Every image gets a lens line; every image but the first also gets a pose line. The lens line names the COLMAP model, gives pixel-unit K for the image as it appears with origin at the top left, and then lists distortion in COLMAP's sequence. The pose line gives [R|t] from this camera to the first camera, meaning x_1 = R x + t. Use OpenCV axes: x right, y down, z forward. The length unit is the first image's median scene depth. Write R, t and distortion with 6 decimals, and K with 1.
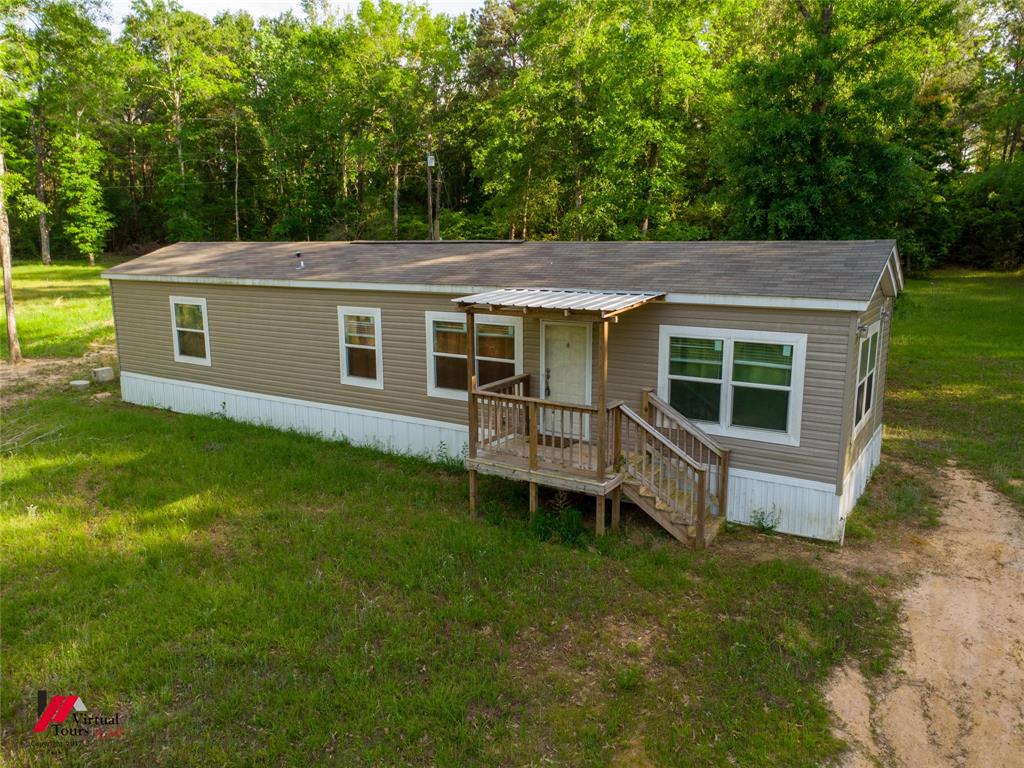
lens RADIAL K [[738.0, 0, 505.6], [0, 738.0, 380.4], [0, 0, 1]] dist [0.014021, -0.004321]
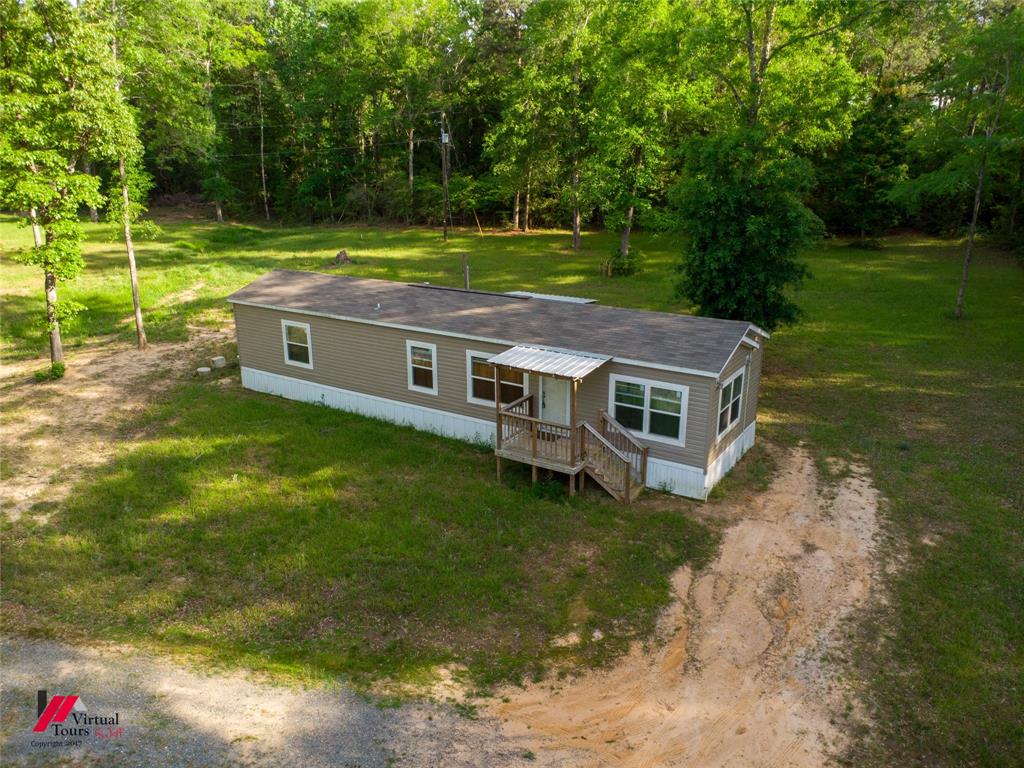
lens RADIAL K [[738.0, 0, 506.3], [0, 738.0, 381.6], [0, 0, 1]] dist [0.014021, -0.004321]
pose [[0.999997, 0.001542, -0.001620, -0.021256], [-0.001350, 0.993678, 0.112264, -0.203773], [0.001783, -0.112261, 0.993677, -0.569454]]
